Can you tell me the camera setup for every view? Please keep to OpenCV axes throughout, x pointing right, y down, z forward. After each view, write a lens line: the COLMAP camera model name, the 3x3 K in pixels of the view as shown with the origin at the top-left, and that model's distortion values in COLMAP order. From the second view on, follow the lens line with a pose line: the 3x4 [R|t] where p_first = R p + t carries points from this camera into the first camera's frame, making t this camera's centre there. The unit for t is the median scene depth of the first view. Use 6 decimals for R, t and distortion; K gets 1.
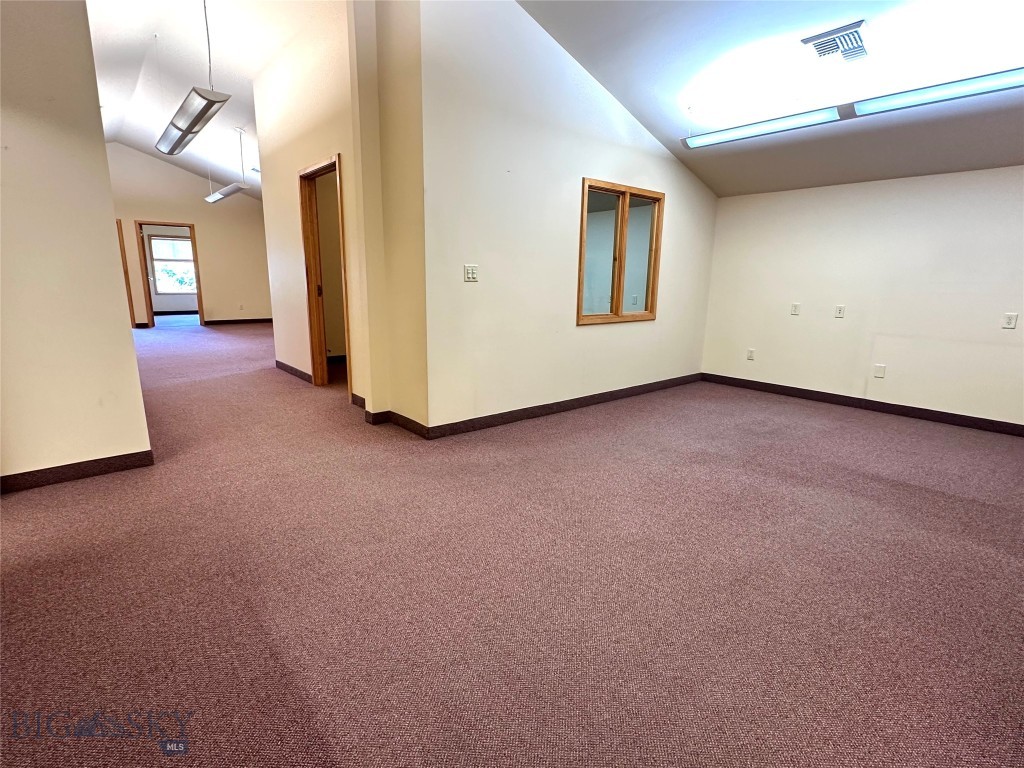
lens RADIAL K [[507.4, 0, 514.9], [0, 507.4, 385.2], [0, 0, 1]] dist [-0.004796, 0.001216]
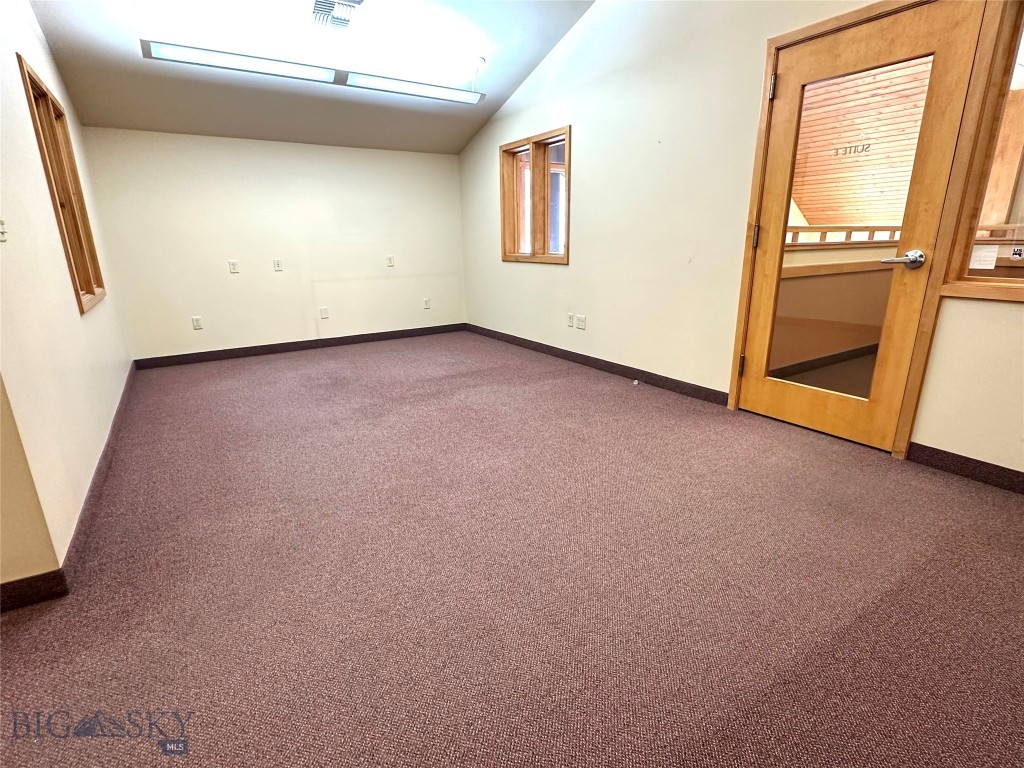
lens RADIAL K [[507.4, 0, 510.5], [0, 507.4, 383.2], [0, 0, 1]] dist [-0.004796, 0.001216]
pose [[0.142592, -0.290576, 0.946168, -0.398628], [0.225865, 0.940266, 0.254724, -0.079379], [-0.963666, 0.177385, 0.199705, 0.396382]]
